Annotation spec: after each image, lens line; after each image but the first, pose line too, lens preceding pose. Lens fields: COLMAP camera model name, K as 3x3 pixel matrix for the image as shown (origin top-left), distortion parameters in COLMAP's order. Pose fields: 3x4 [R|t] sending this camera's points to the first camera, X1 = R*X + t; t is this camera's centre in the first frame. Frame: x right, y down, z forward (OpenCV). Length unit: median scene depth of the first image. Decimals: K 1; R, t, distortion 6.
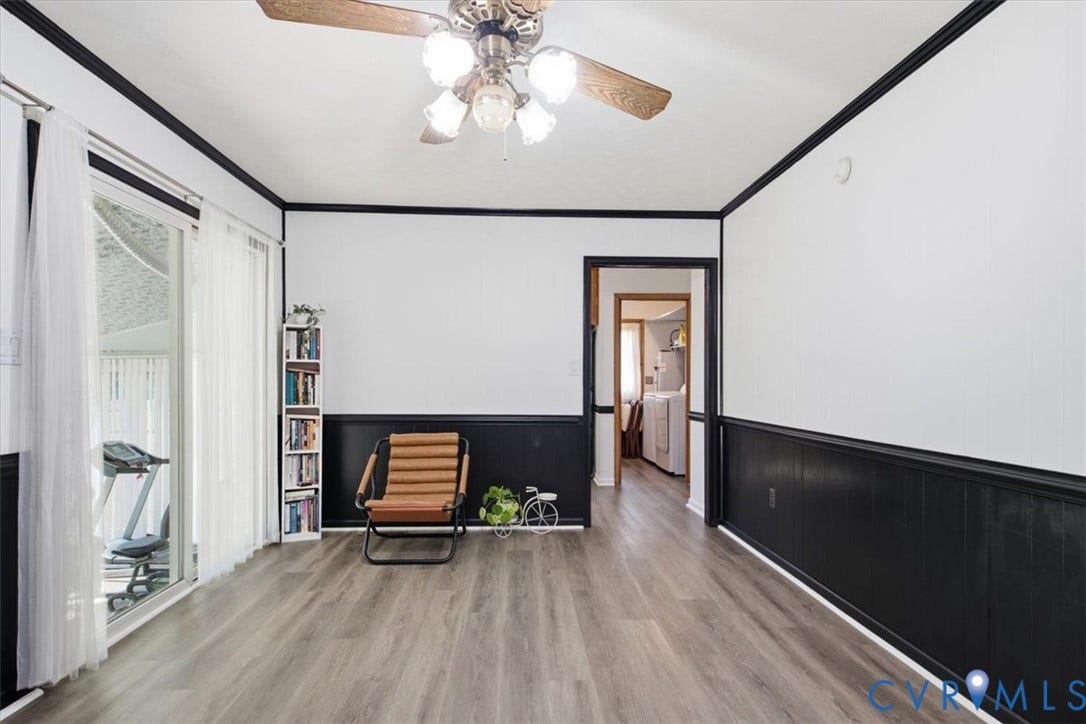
lens RADIAL K [[547.9, 0, 541.7], [0, 547.9, 382.7], [0, 0, 1]] dist [0.038727, -0.028921]
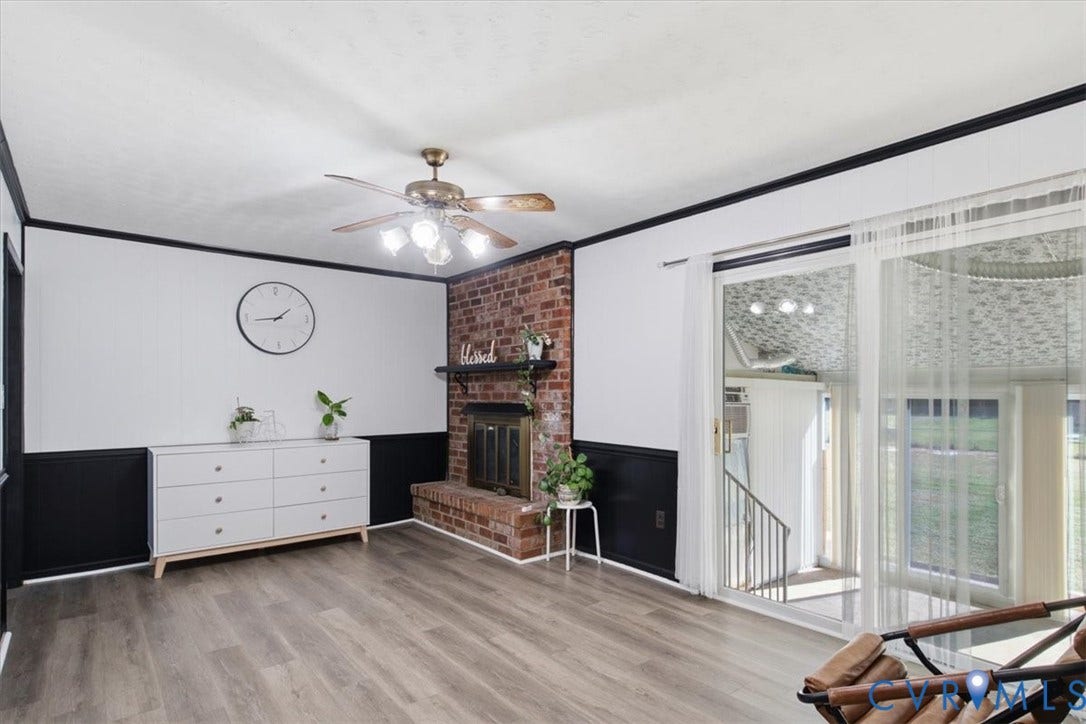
lens RADIAL K [[547.8, 0, 514.9], [0, 547.8, 387.9], [0, 0, 1]] dist [0.001212, -0.000102]
pose [[-0.821644, -0.015173, -0.569799, 0.279856], [-0.008577, 0.999862, -0.014257, -0.026977], [0.569936, -0.006827, -0.821661, 1.076670]]
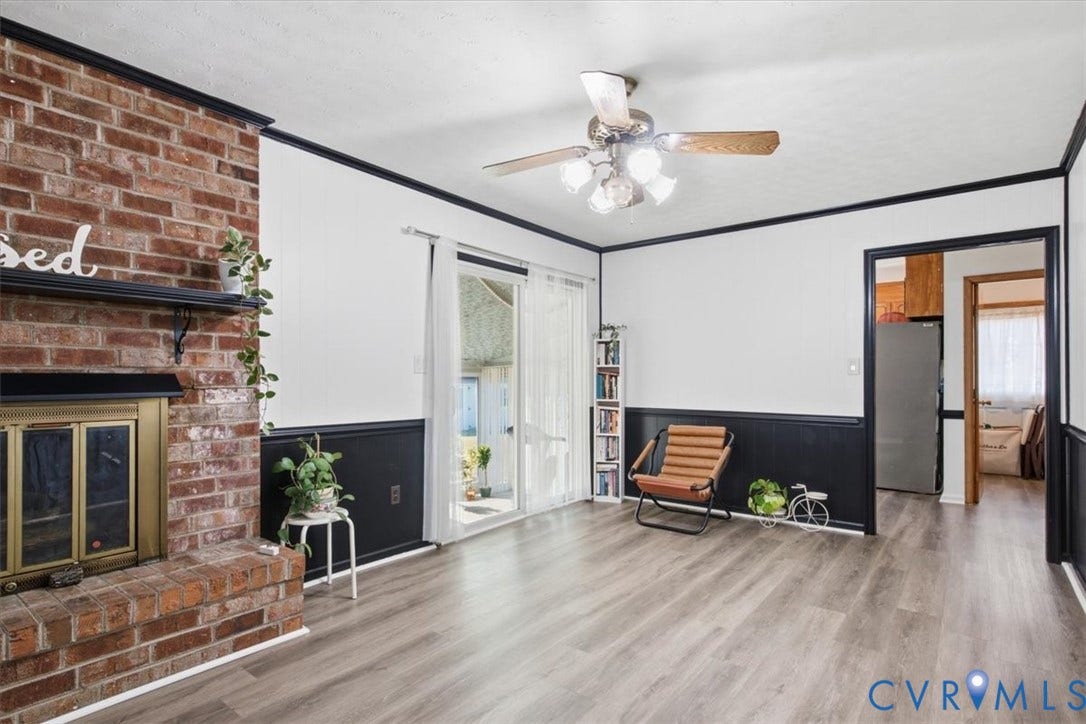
lens RADIAL K [[547.6, 0, 547.9], [0, 547.6, 380.8], [0, 0, 1]] dist [0.003128, -0.000237]
pose [[0.761545, -0.002108, -0.648108, 0.304967], [-0.000418, 0.999993, -0.003743, 0.001070], [0.648112, 0.003122, 0.761539, -0.091177]]
